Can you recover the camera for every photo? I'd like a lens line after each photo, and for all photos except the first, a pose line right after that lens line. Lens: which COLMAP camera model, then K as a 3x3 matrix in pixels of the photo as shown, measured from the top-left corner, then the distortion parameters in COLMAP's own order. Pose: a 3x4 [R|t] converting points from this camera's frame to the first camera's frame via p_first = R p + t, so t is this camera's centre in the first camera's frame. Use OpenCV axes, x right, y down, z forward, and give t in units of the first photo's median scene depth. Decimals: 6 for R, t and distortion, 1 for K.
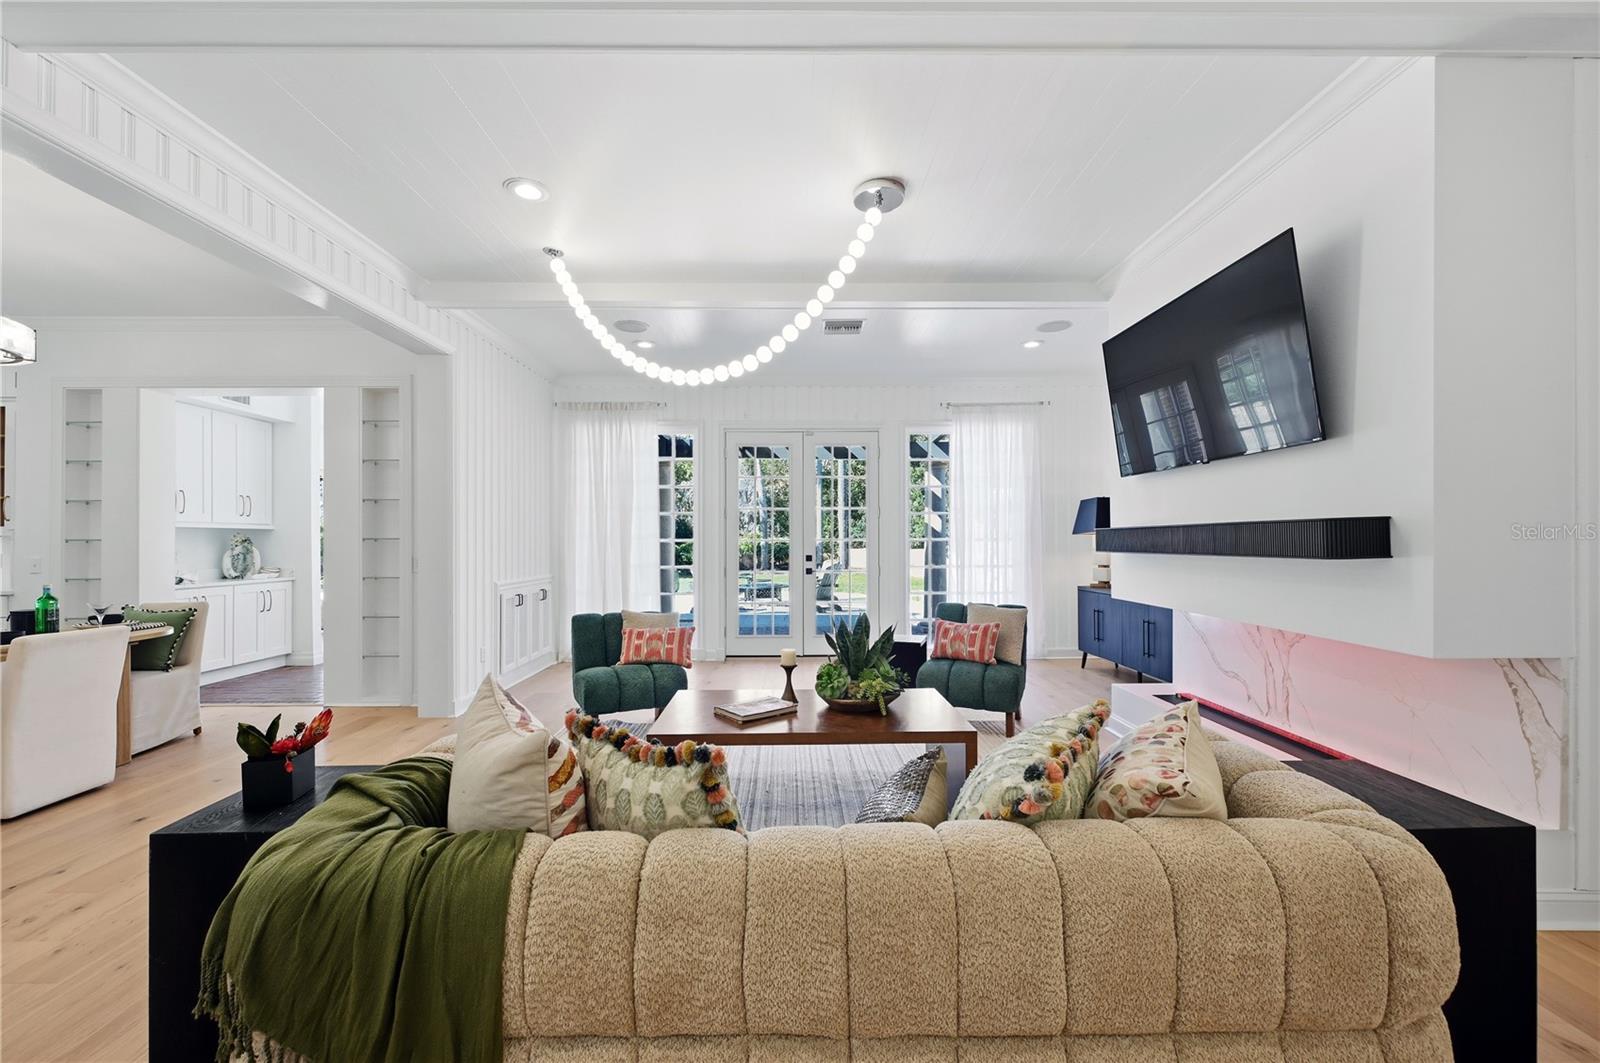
lens RADIAL K [[634.0, 0, 797.9], [0, 634.0, 537.2], [0, 0, 1]] dist [0.001977, -0.002103]
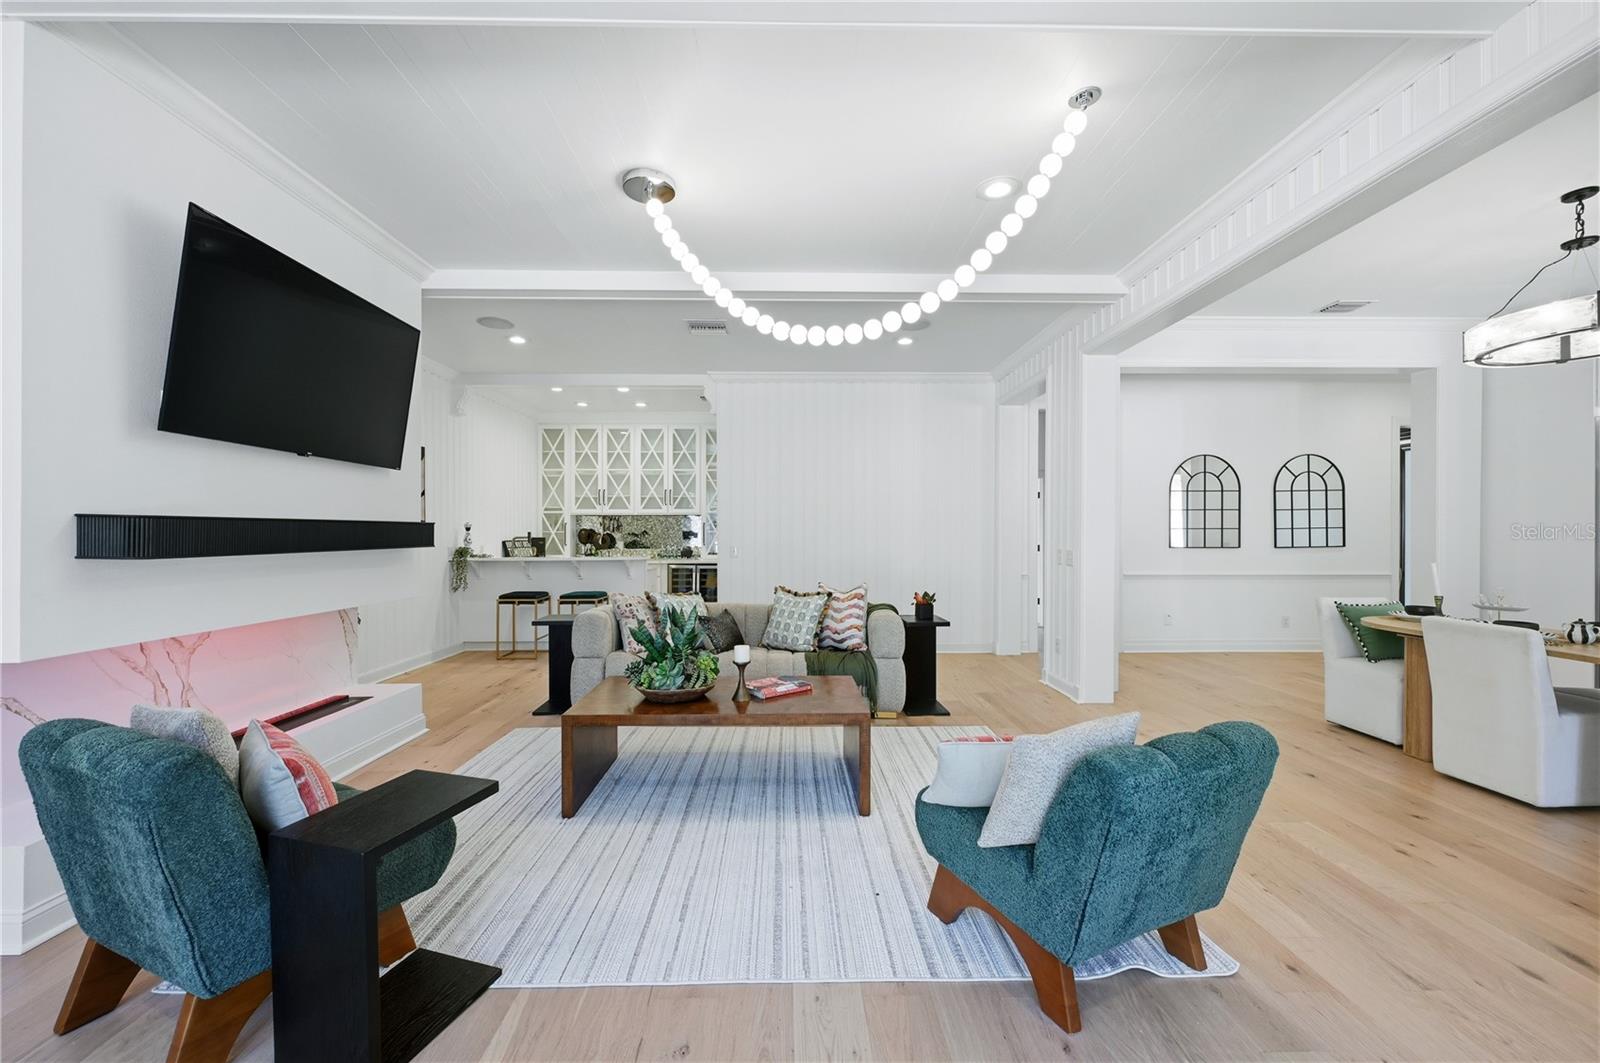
lens RADIAL K [[634.0, 0, 803.1], [0, 634.0, 533.8], [0, 0, 1]] dist [0.001977, -0.002103]
pose [[-0.999811, 0.003133, -0.019202, -0.089591], [0.003238, 0.999980, -0.005419, 0.007714], [0.019185, -0.005480, -0.999801, 1.936639]]
